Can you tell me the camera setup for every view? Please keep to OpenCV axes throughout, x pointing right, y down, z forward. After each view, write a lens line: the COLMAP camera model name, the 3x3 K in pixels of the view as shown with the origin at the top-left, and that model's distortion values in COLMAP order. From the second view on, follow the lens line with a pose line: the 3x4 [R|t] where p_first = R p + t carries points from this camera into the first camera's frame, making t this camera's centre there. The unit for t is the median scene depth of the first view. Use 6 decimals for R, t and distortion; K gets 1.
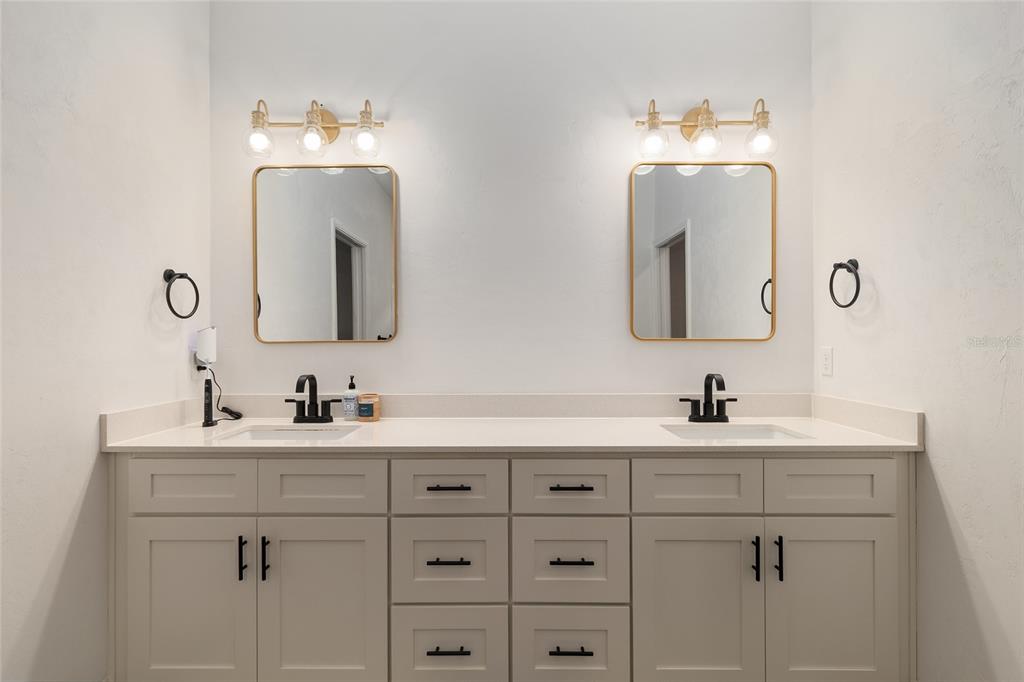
lens RADIAL K [[502.2, 0, 515.6], [0, 502.2, 337.1], [0, 0, 1]] dist [0.008446, 0.000301]
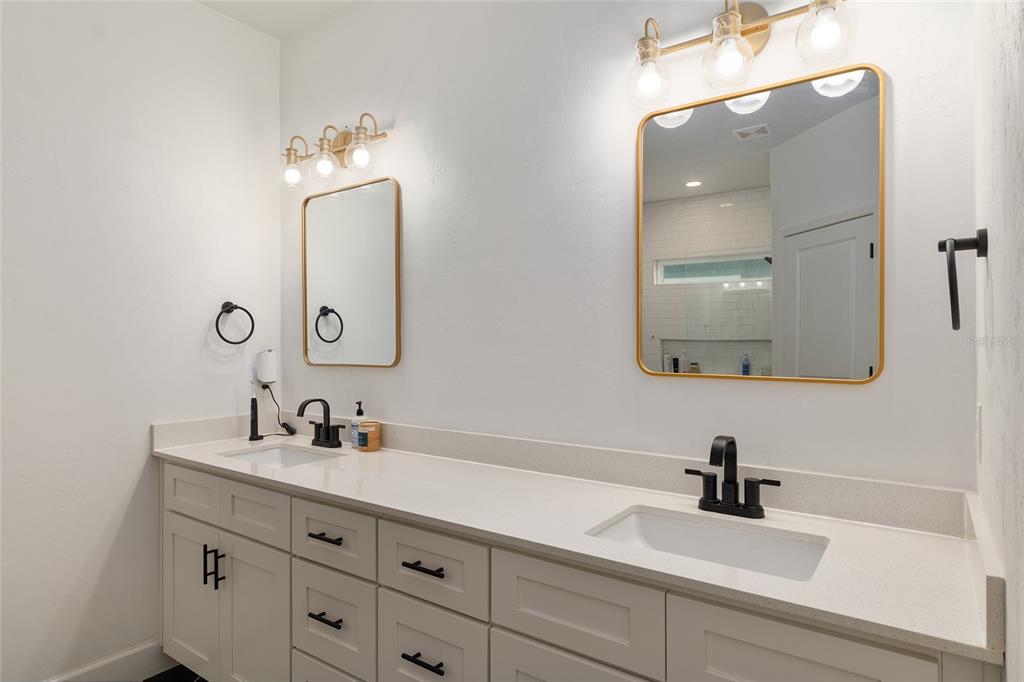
lens RADIAL K [[581.8, 0, 512.0], [0, 581.8, 341.0], [0, 0, 1]] dist [0.001397, -0.002664]
pose [[0.818081, 0.001670, -0.575101, 0.575581], [0.002497, 0.999976, 0.006455, -0.048153], [0.575098, -0.006716, 0.818057, 0.260127]]
